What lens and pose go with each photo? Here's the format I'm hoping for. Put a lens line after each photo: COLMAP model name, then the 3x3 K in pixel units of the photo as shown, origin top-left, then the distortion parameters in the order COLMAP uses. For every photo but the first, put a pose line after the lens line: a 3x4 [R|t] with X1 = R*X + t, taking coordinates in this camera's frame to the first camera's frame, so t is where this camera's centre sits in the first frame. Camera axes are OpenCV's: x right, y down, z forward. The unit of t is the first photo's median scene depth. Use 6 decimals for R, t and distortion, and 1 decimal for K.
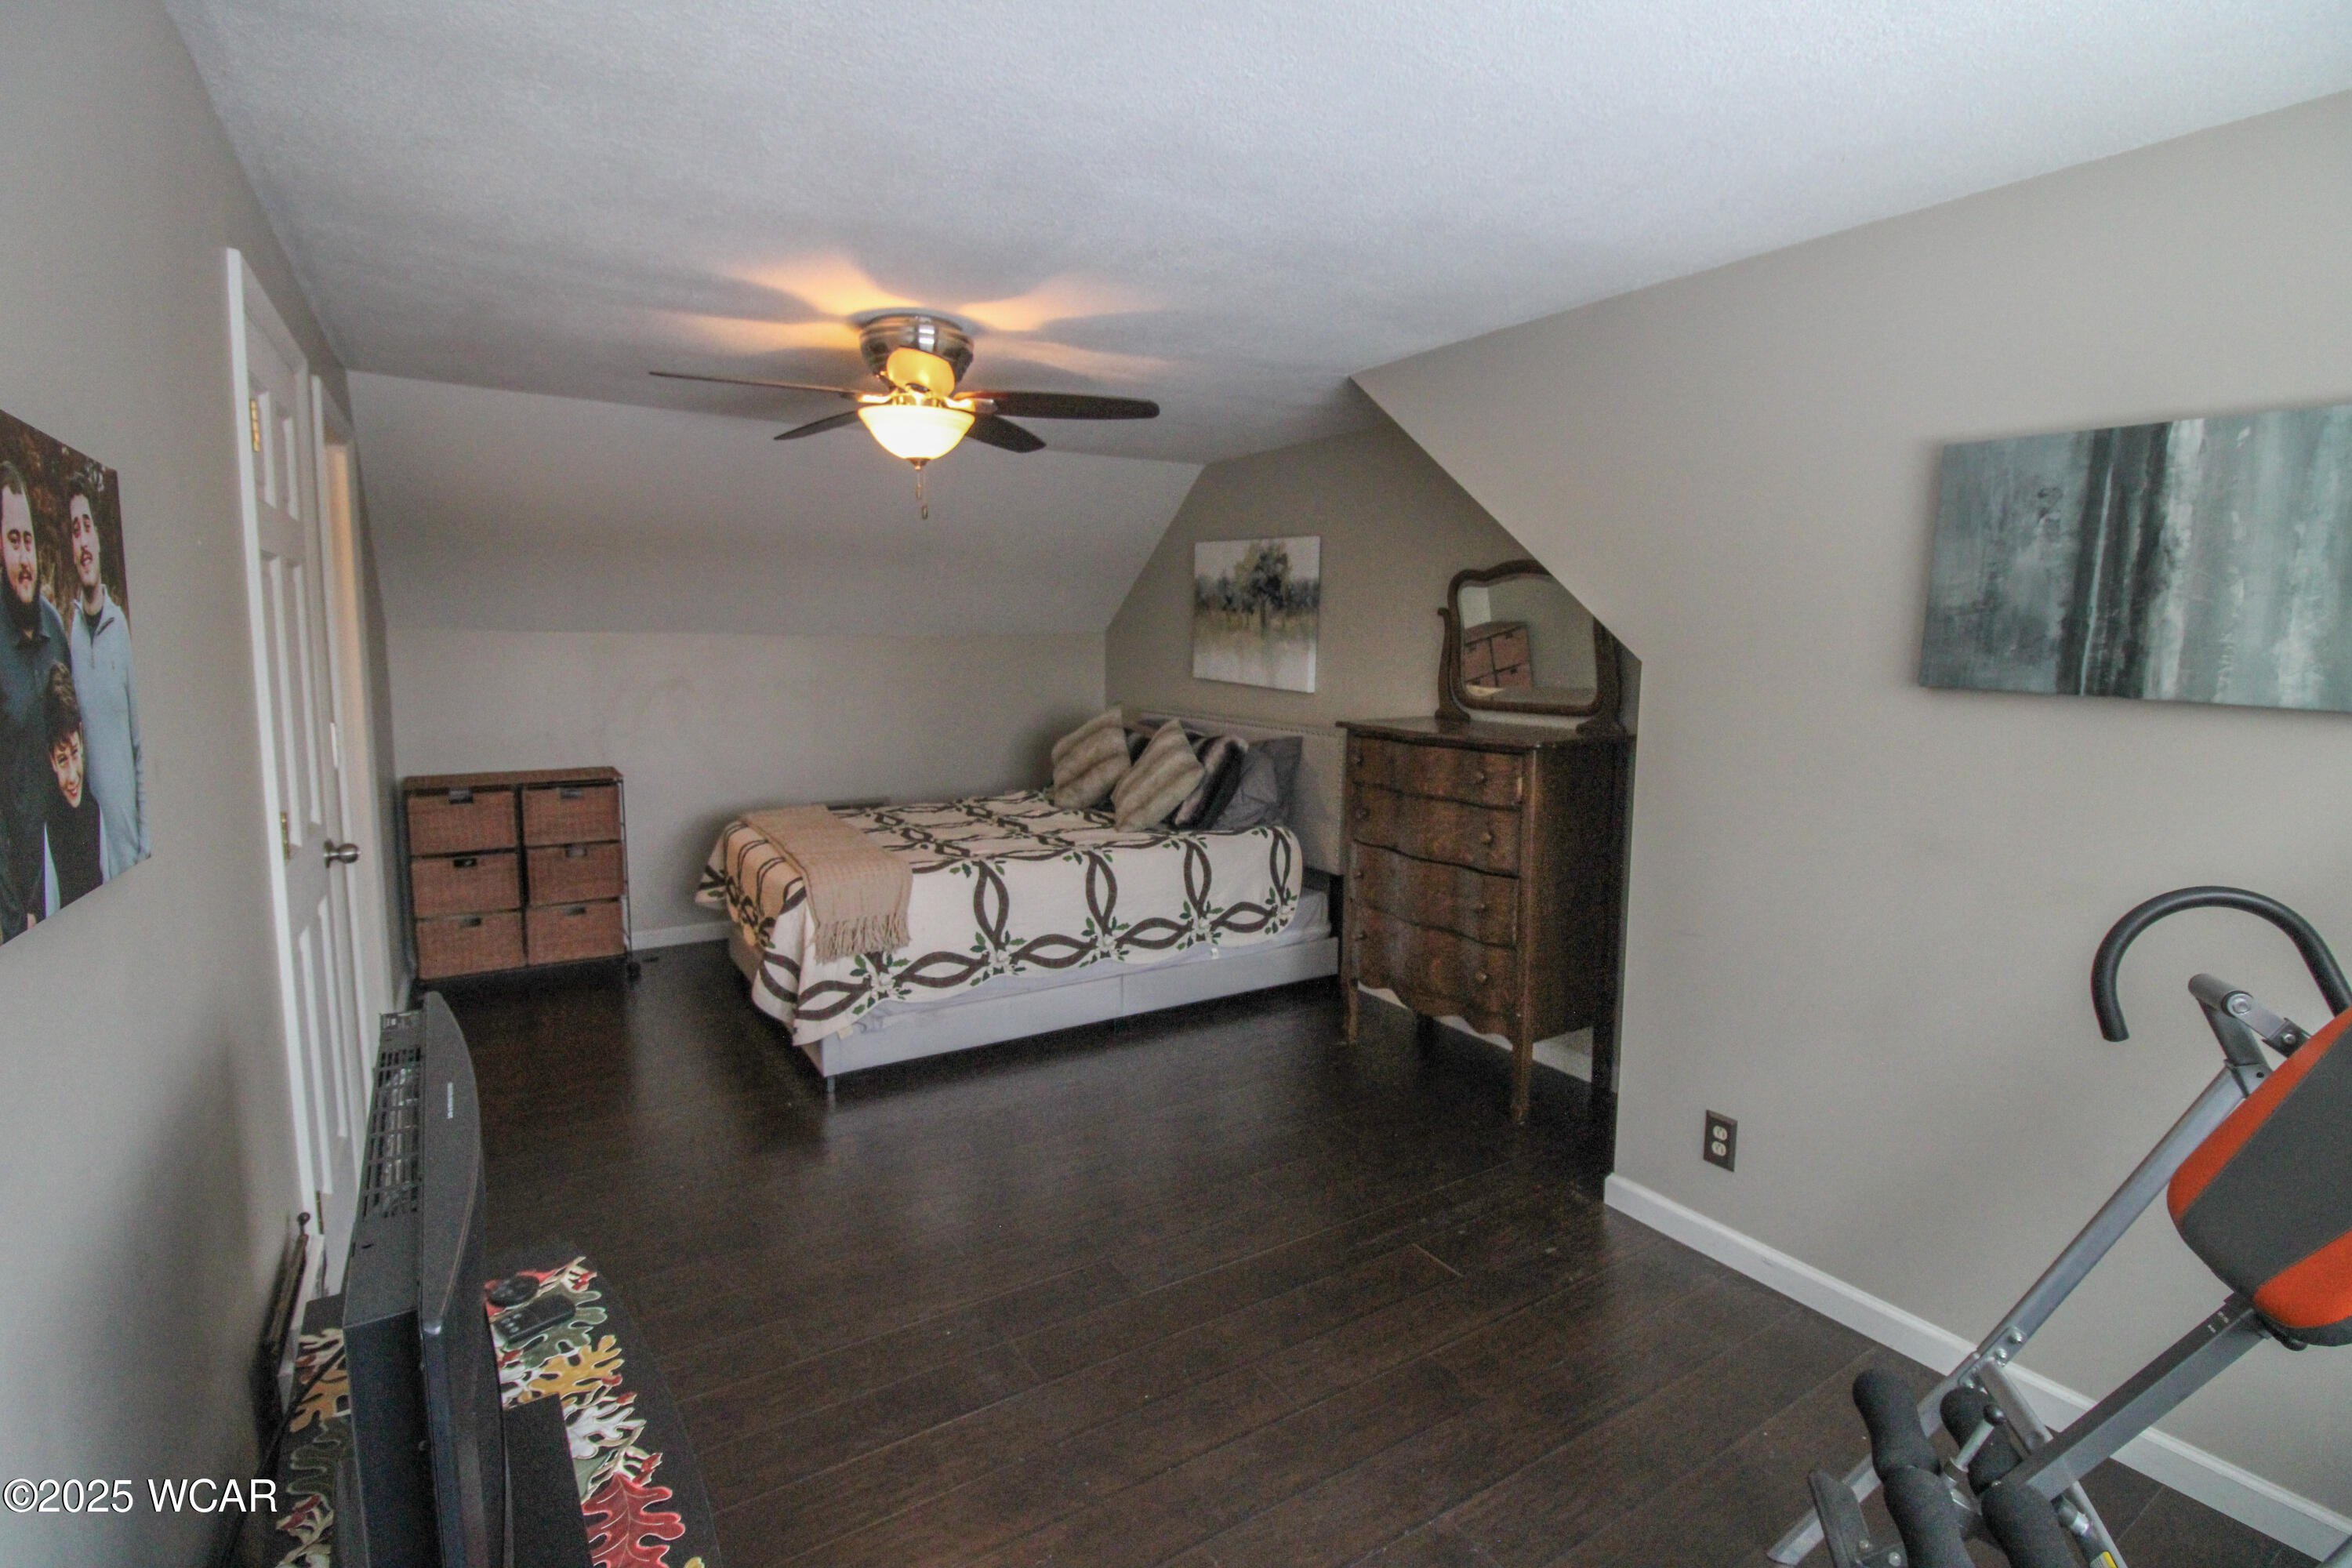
lens RADIAL K [[1123.5, 0, 1177.1], [0, 1123.5, 724.1], [0, 0, 1]] dist [0.003930, -0.009159]
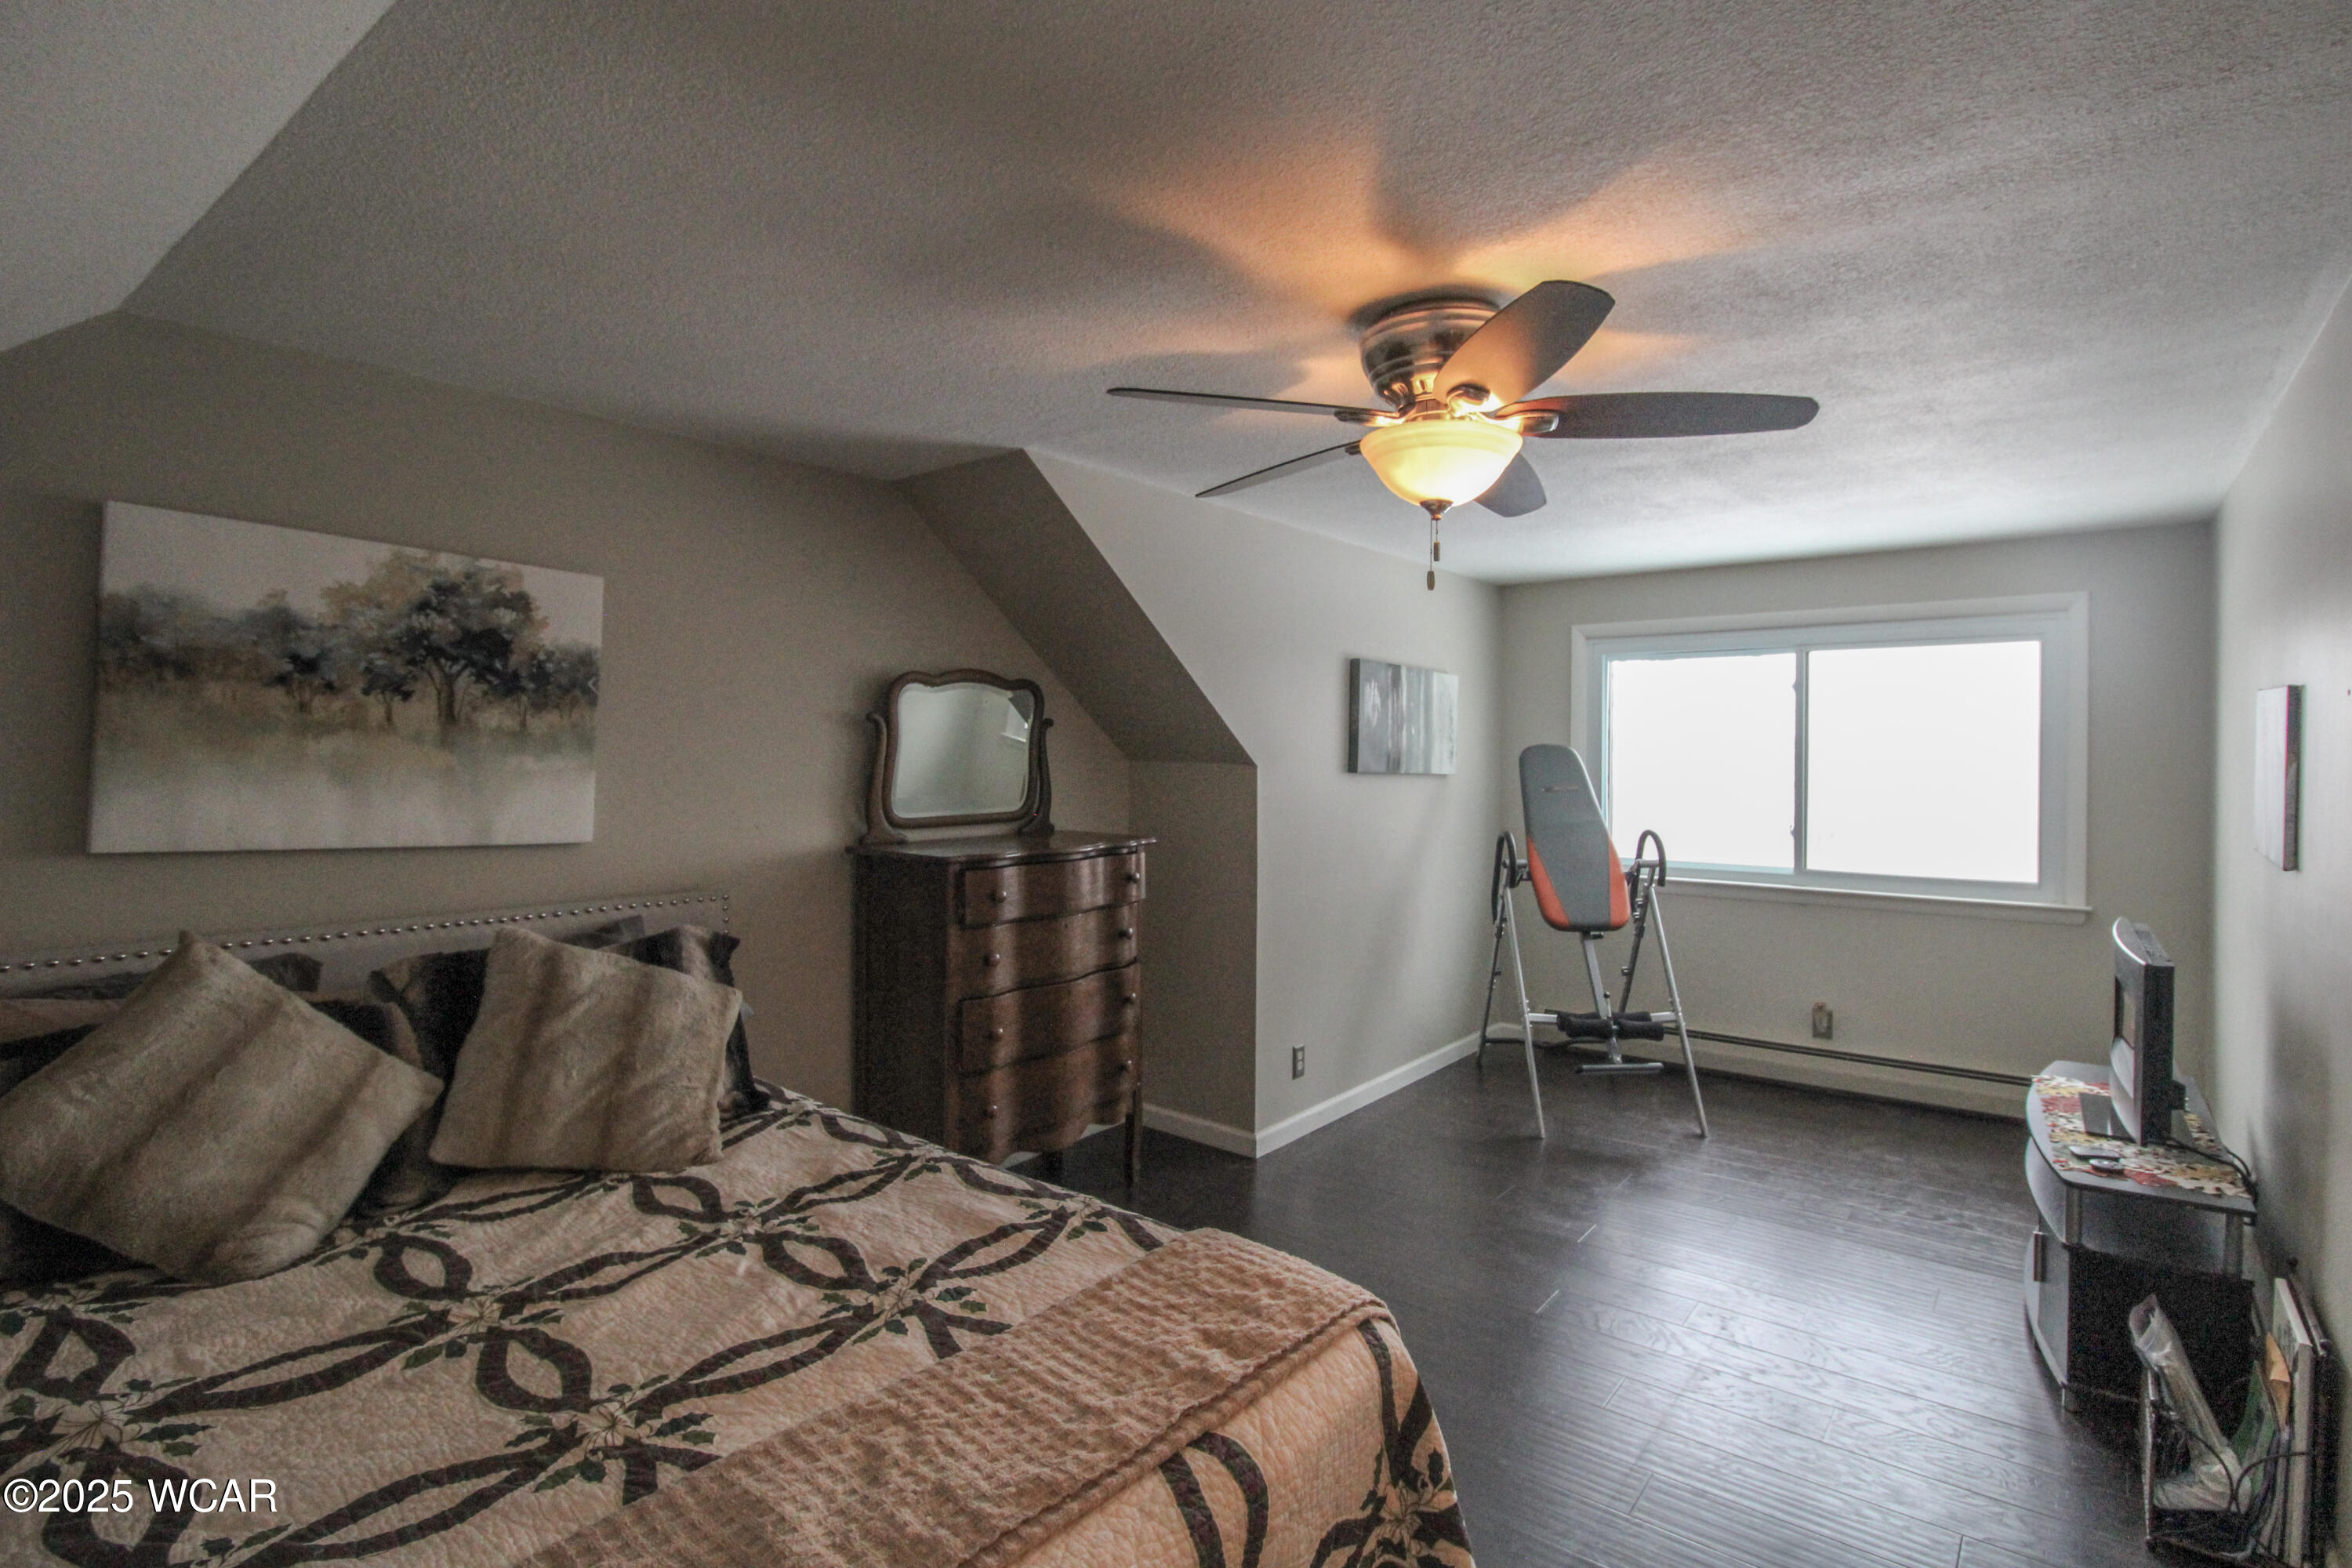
lens RADIAL K [[1123.5, 0, 1177.1], [0, 1123.5, 724.1], [0, 0, 1]] dist [0.003930, -0.009159]
pose [[-0.333765, 0.006840, 0.942631, -0.620653], [0.062642, 0.997924, 0.014939, -0.092079], [-0.940572, 0.064035, -0.333501, 1.060686]]
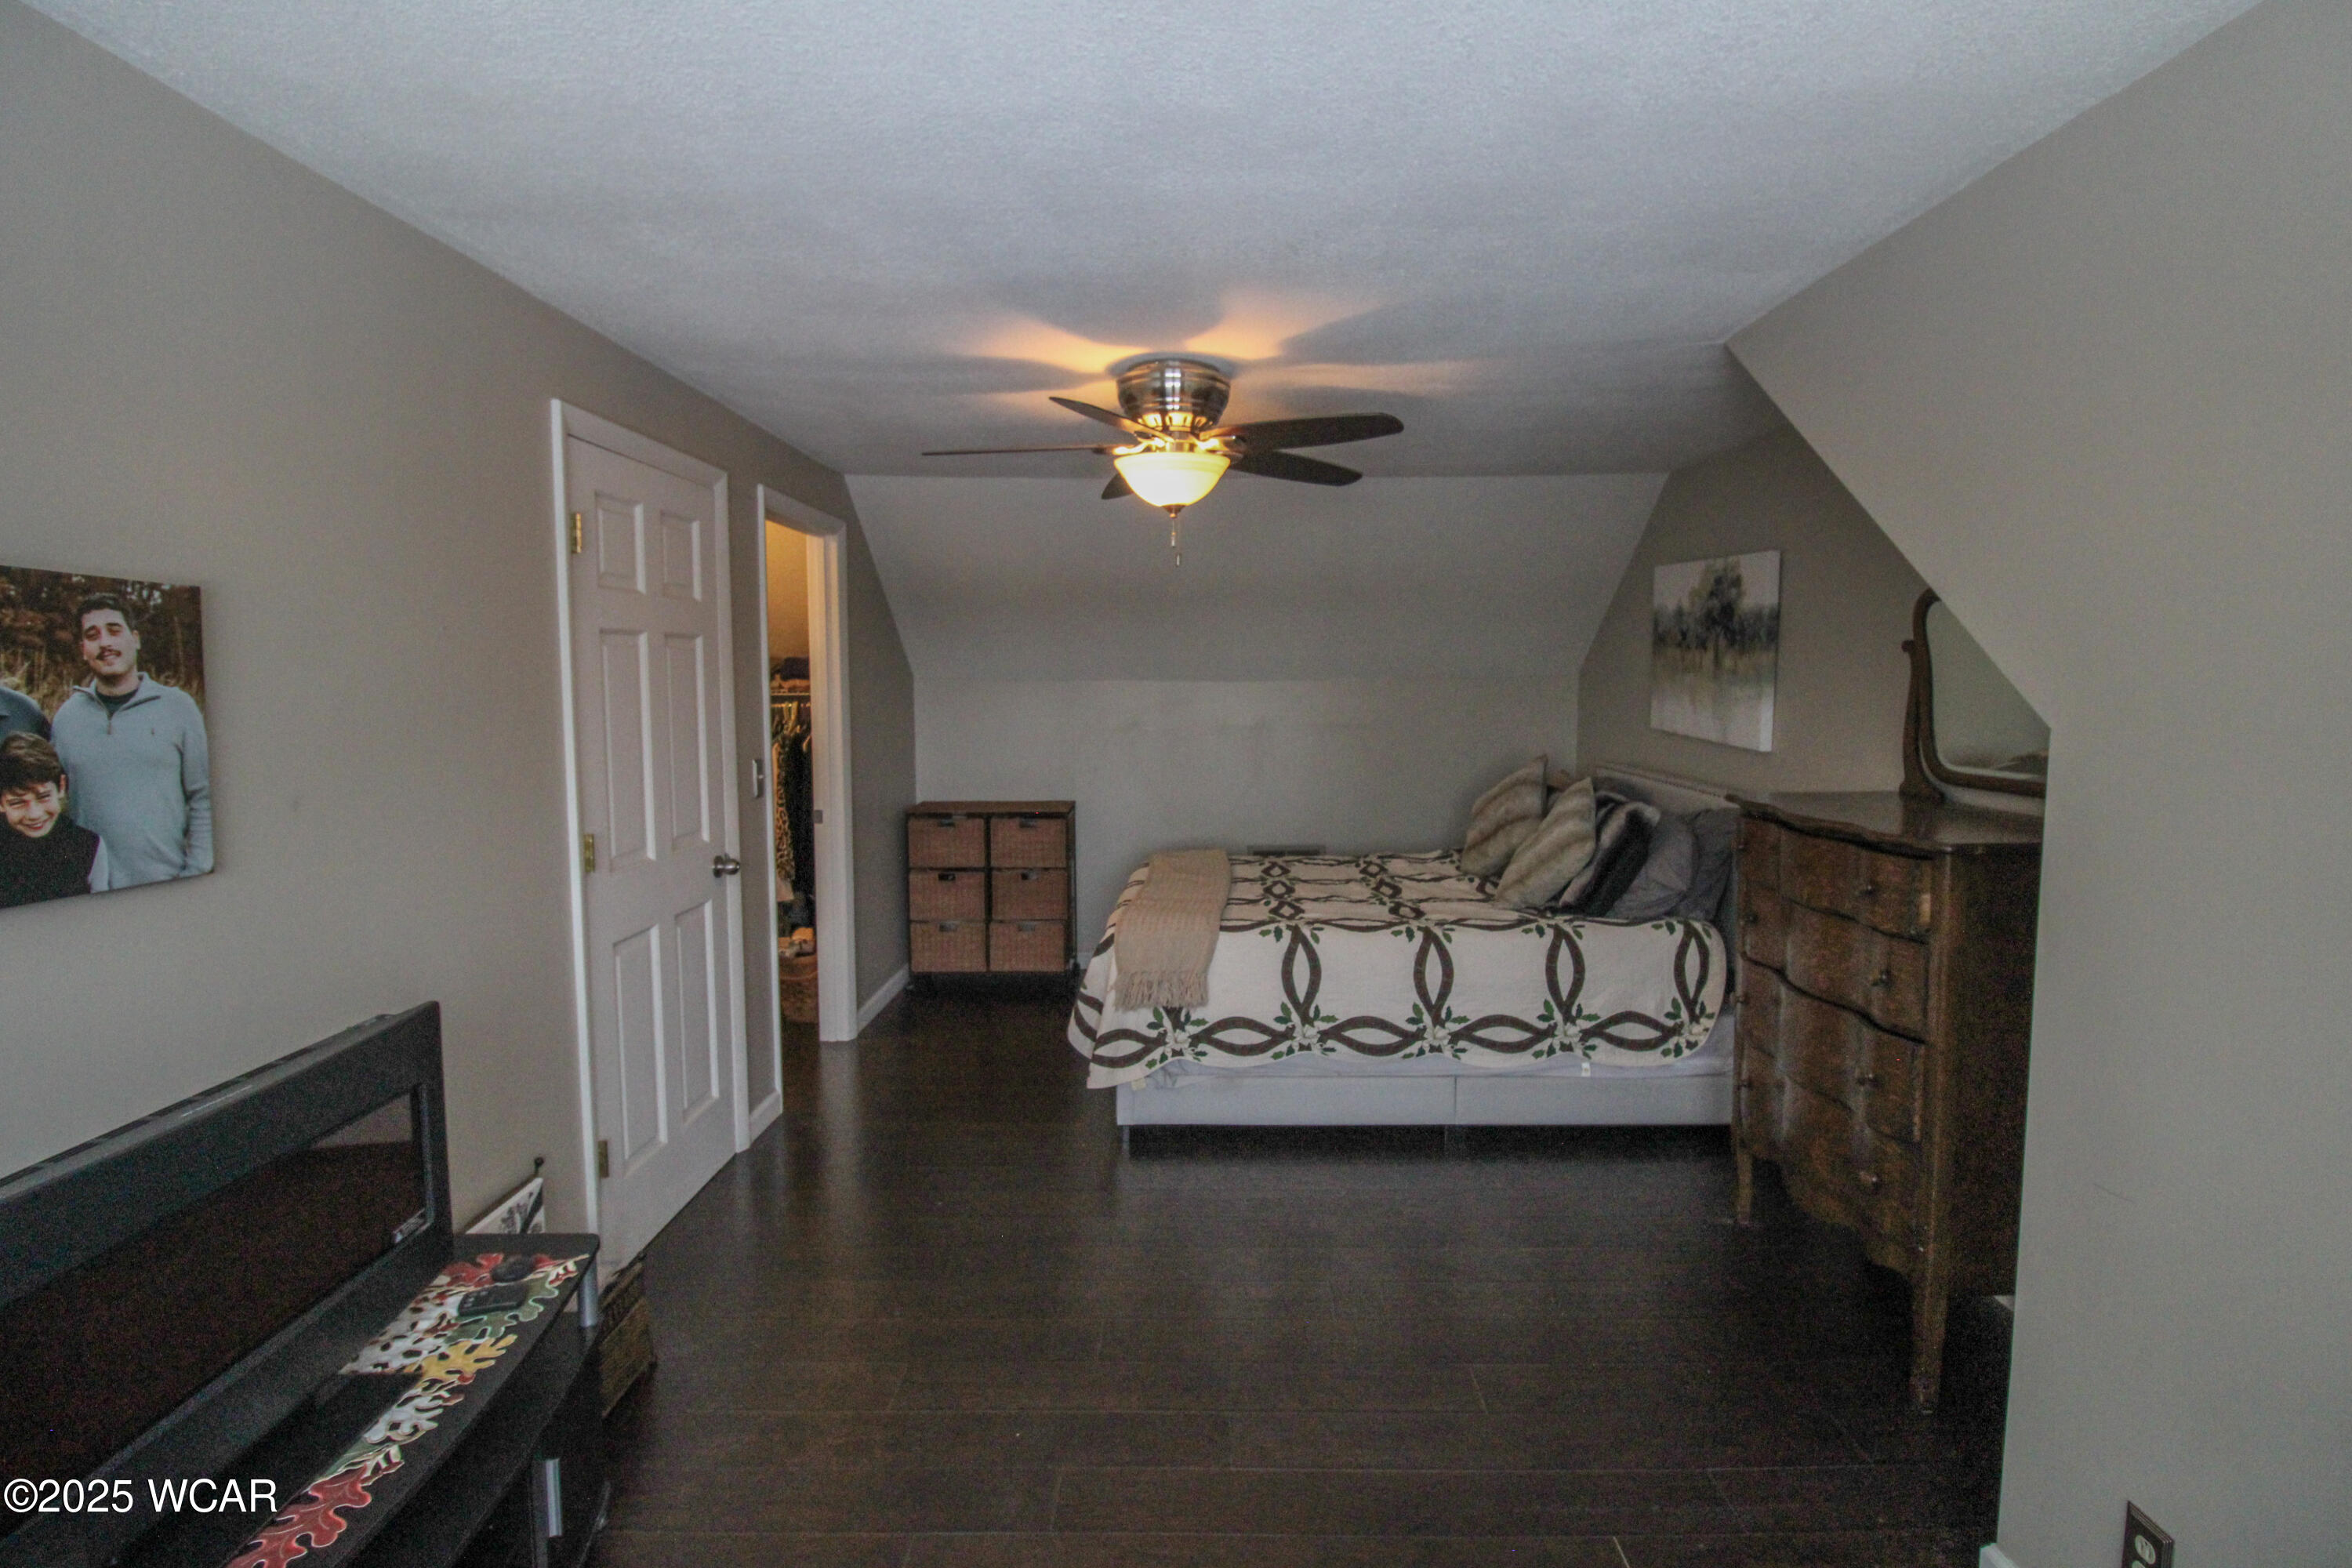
lens RADIAL K [[1123.5, 0, 1177.1], [0, 1123.5, 724.1], [0, 0, 1]] dist [0.003930, -0.009159]
pose [[0.837842, 0.013241, -0.545753, 0.236519], [-0.031124, 0.999238, -0.023538, -0.019080], [0.545025, 0.036707, 0.837616, 0.151196]]
